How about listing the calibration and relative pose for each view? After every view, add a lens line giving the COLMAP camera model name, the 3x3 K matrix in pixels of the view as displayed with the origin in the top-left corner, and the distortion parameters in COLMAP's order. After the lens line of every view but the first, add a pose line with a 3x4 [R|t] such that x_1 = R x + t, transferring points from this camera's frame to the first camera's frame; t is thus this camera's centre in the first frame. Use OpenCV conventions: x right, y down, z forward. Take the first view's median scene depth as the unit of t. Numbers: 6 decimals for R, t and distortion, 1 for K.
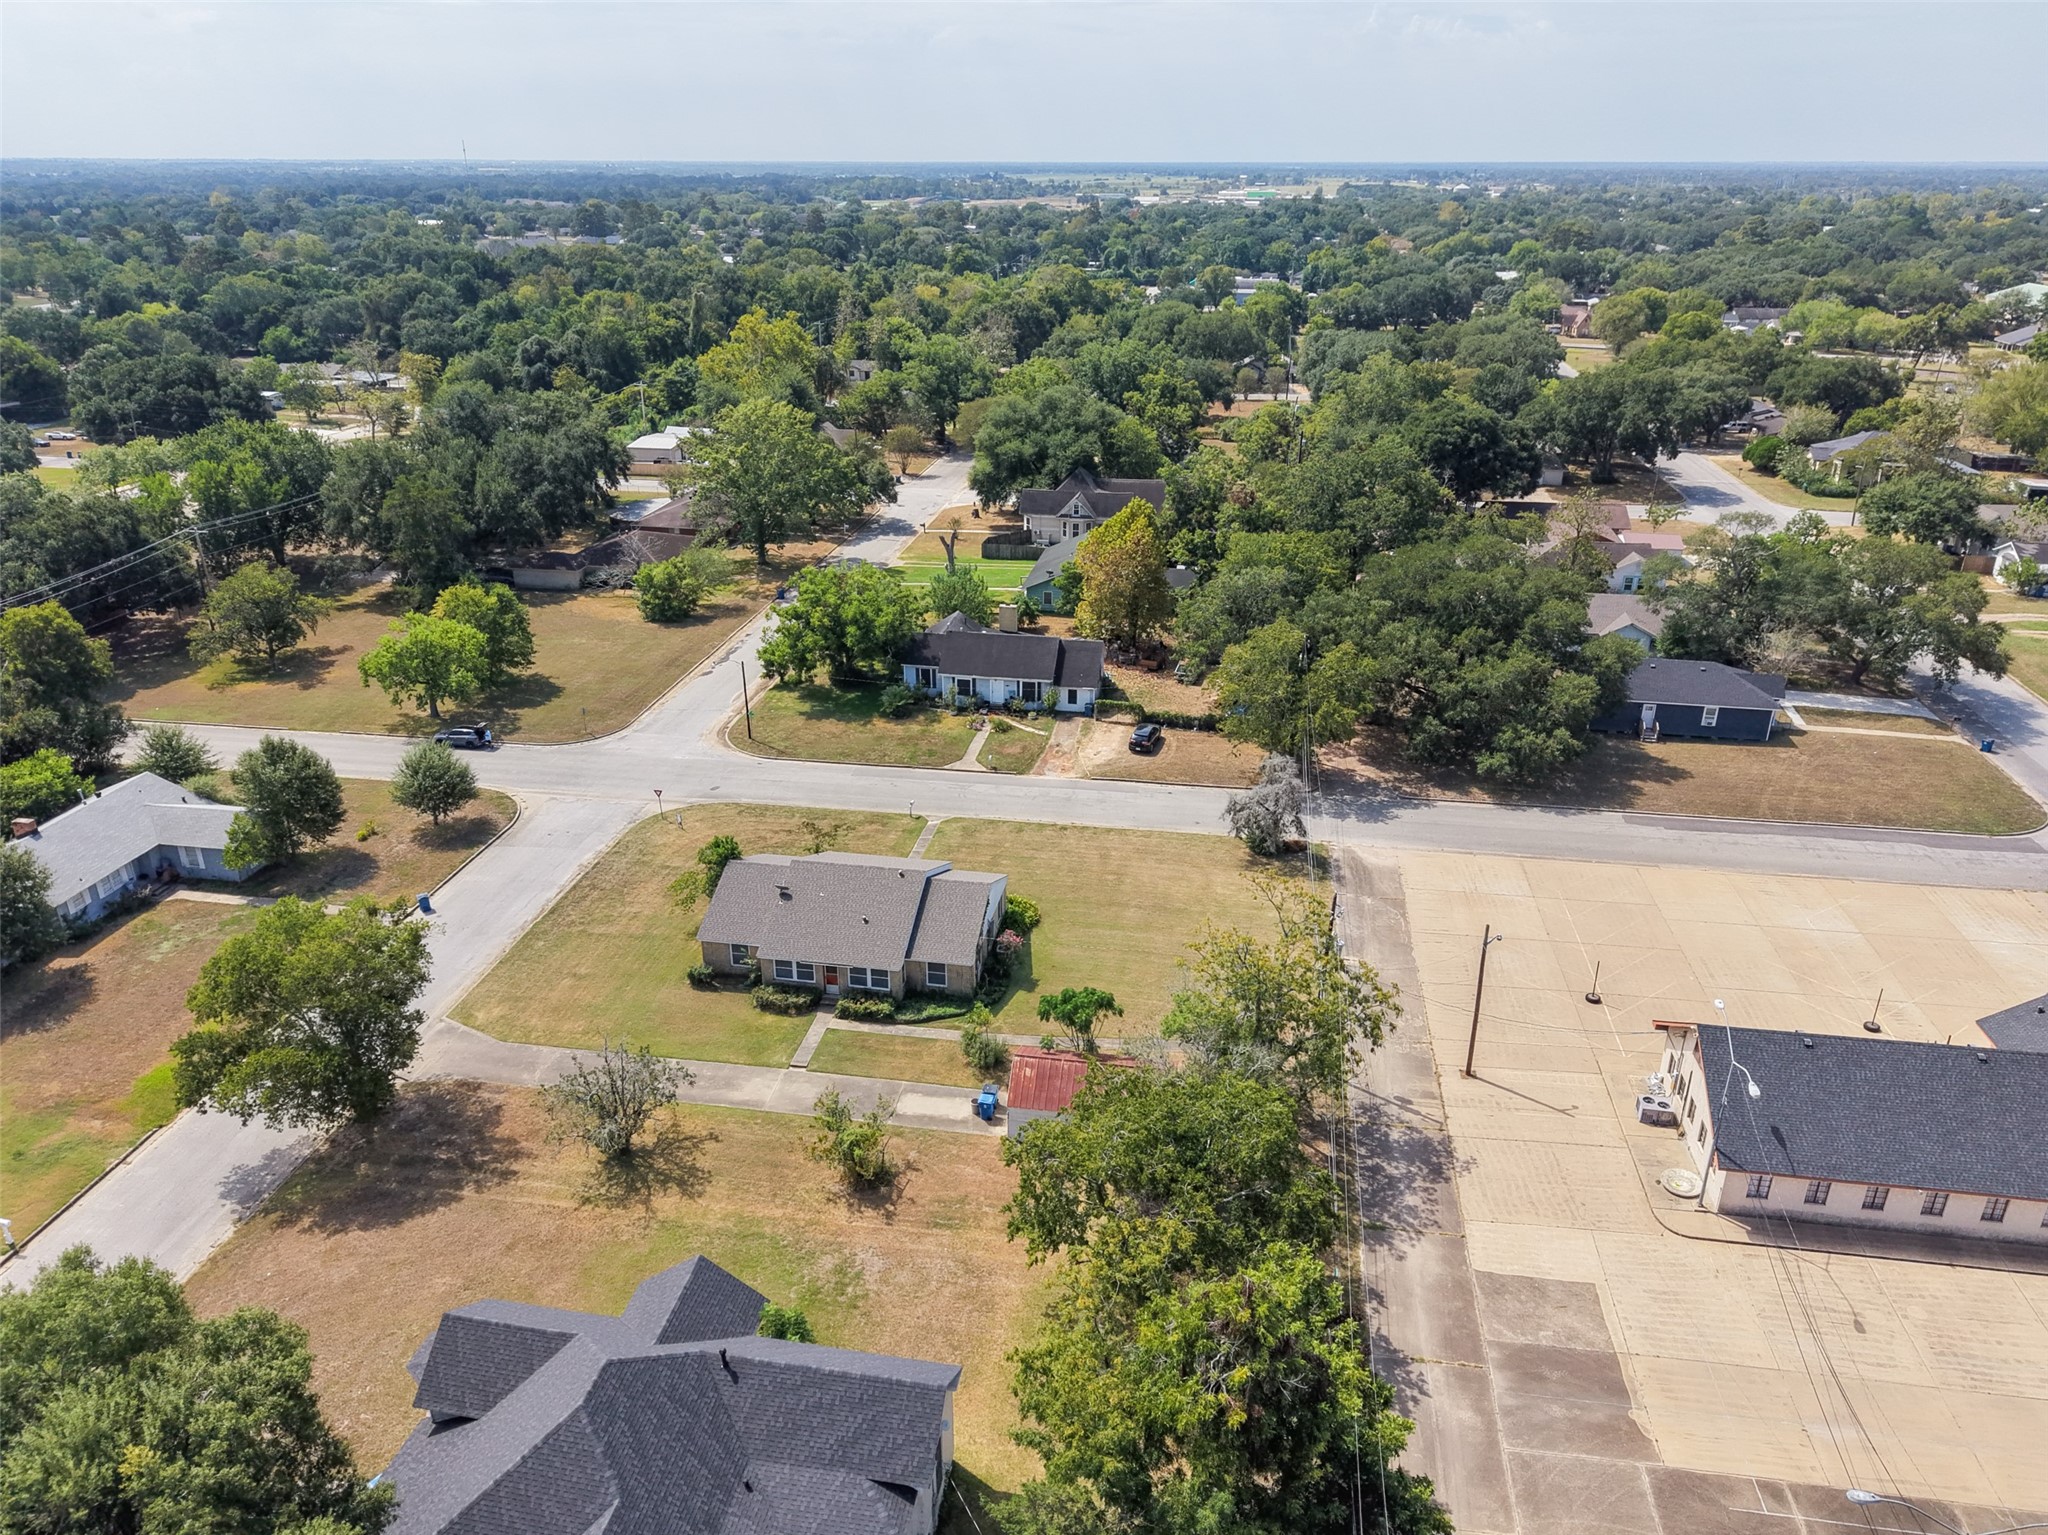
lens RADIAL K [[1394.1, 0, 1024.0], [0, 1394.1, 767.5], [0, 0, 1]] dist [0.024264, -0.023789]
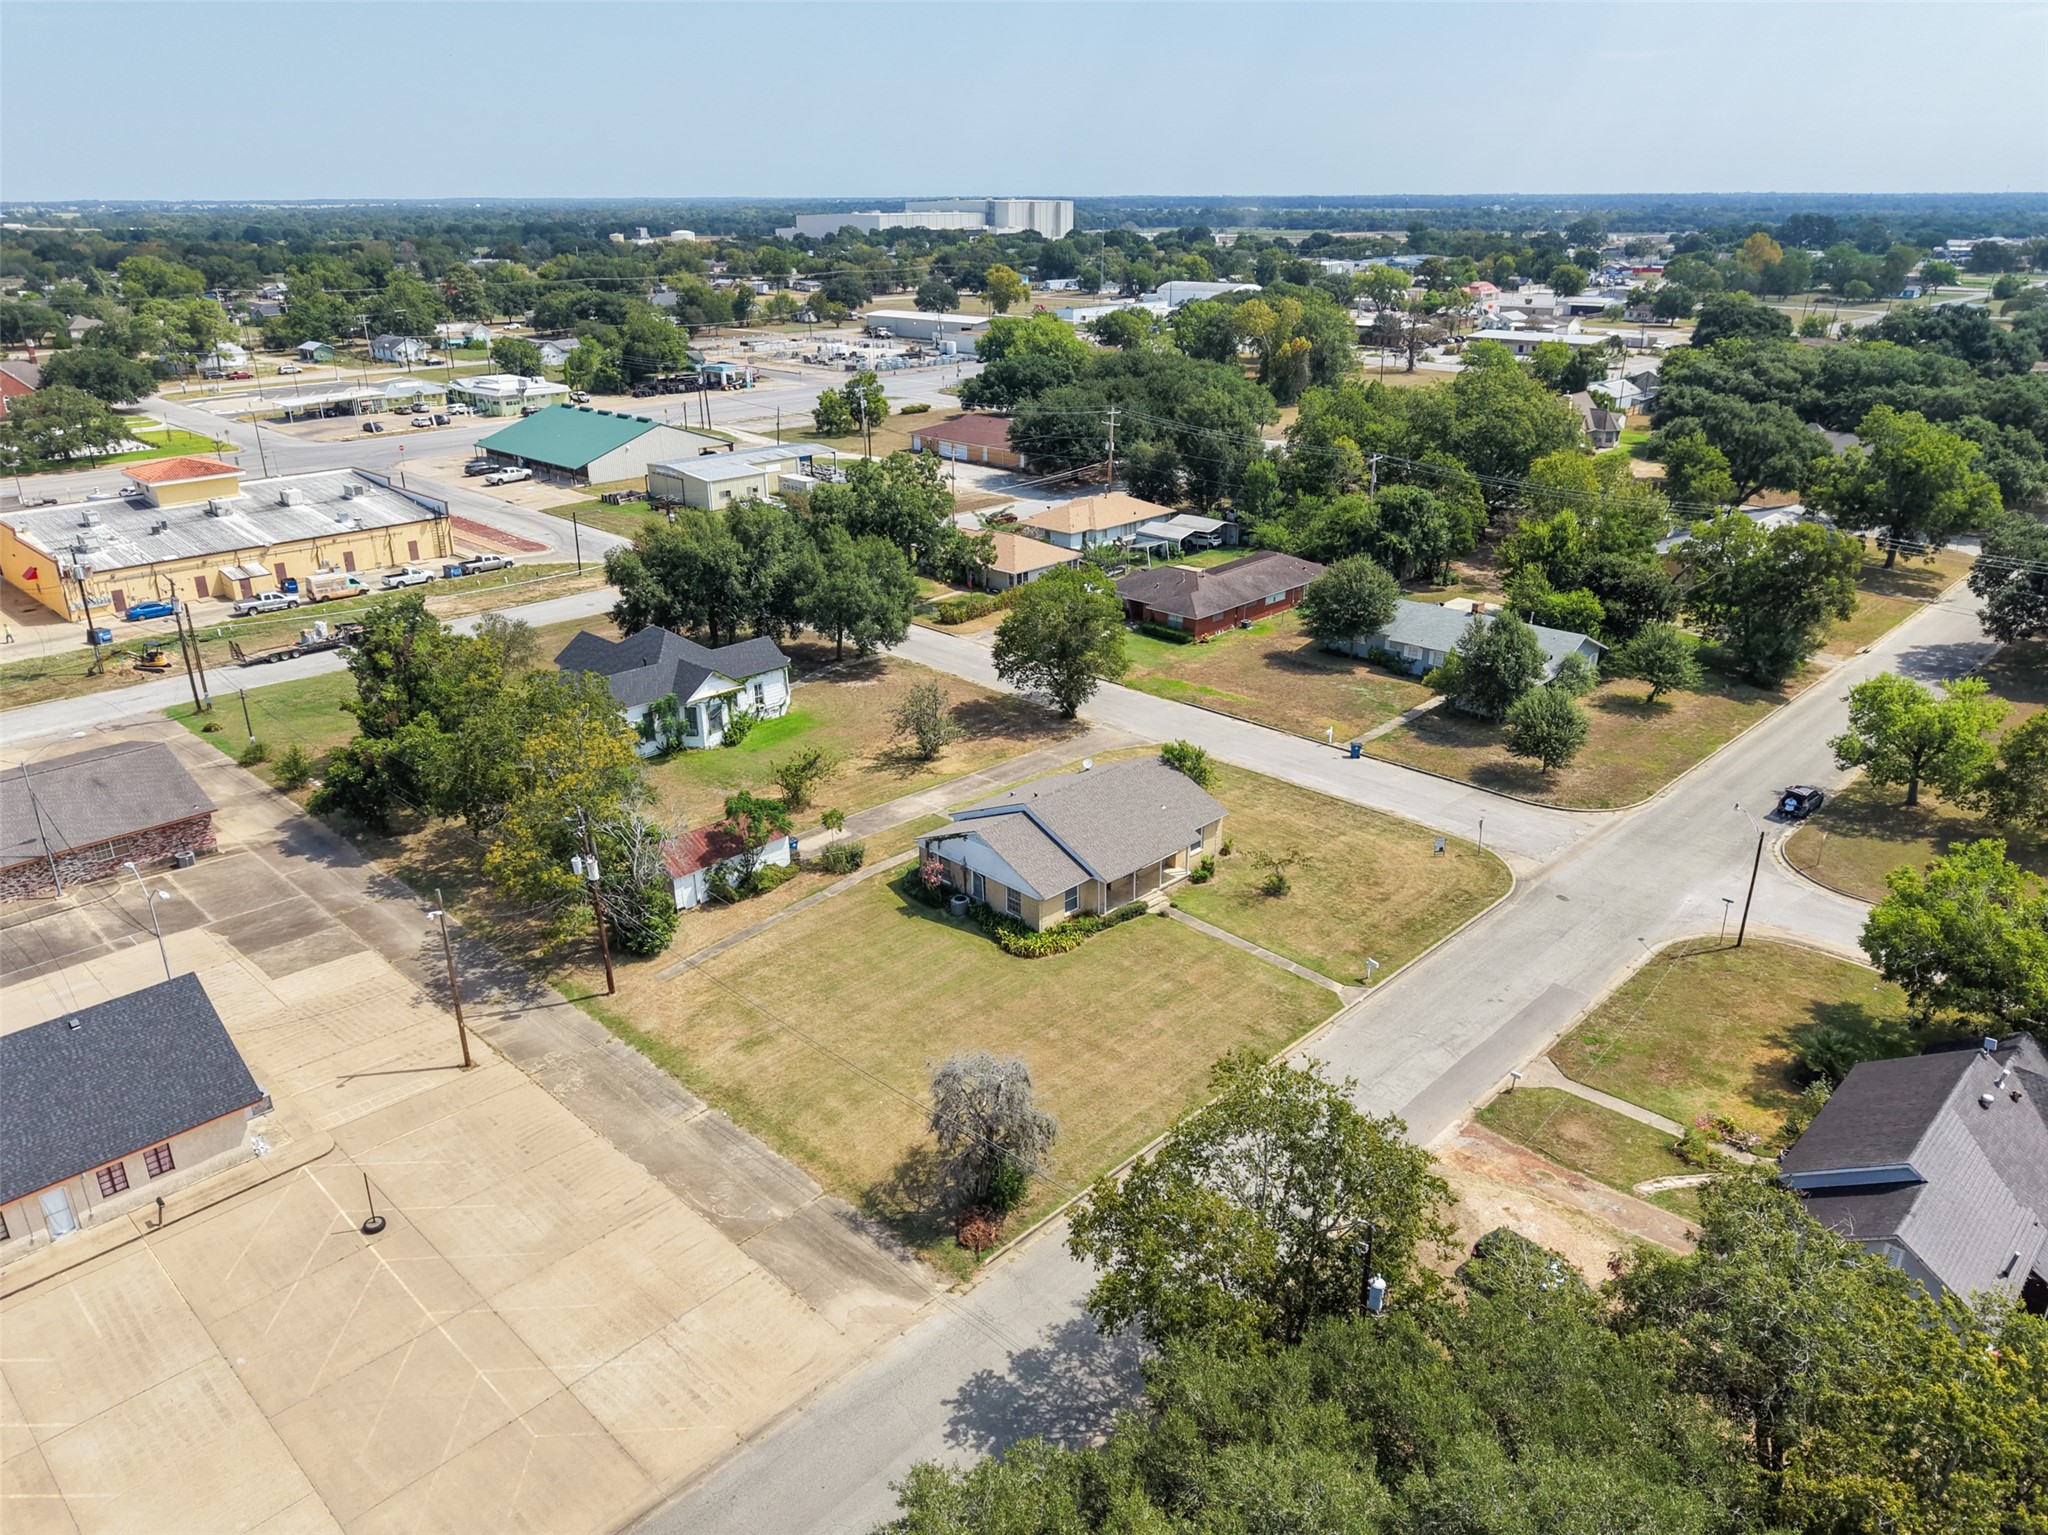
lens RADIAL K [[1408.0, 0, 1024.0], [0, 1408.0, 767.5], [0, 0, 1]] dist [0.022409, -0.033944]
pose [[-0.567943, 0.308631, -0.763013, 0.458748], [-0.323580, 0.768665, 0.551771, -0.332369], [0.756794, 0.560270, -0.336691, 0.901929]]
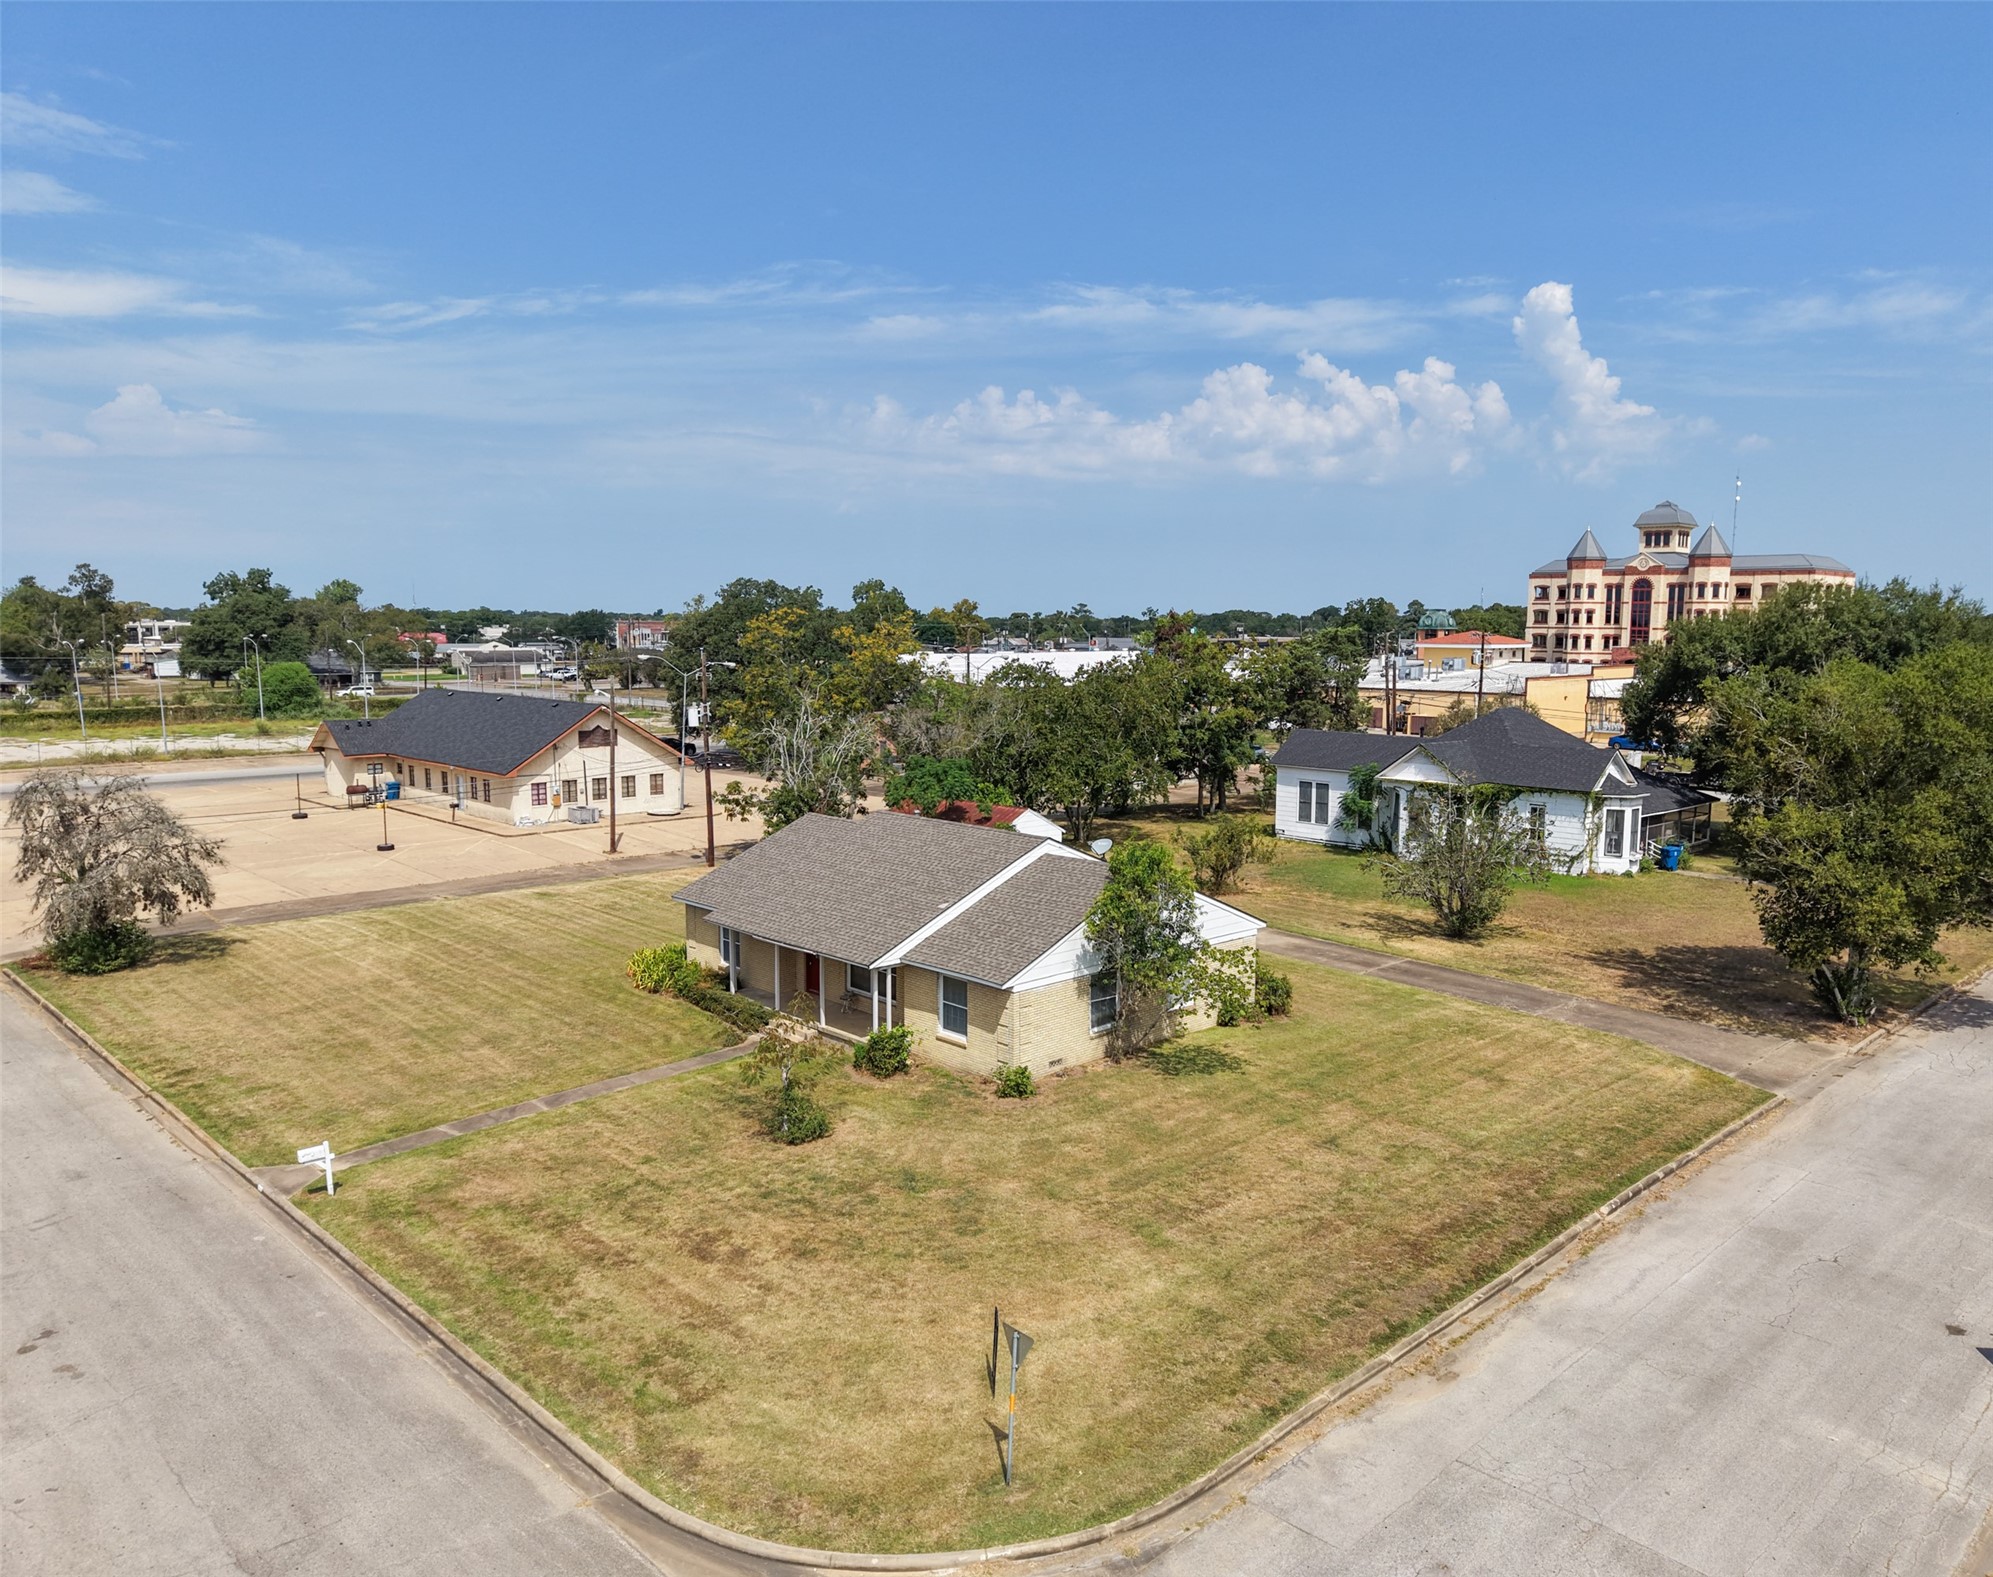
lens RADIAL K [[1466.9, 0, 1079.3], [0, 1466.9, 804.4], [0, 0, 1]] dist [0.020425, -0.018649]
pose [[-0.817800, -0.078589, 0.570111, -0.328718], [0.221396, 0.871433, 0.437709, -0.115739], [-0.531212, 0.484179, -0.695259, 0.938209]]
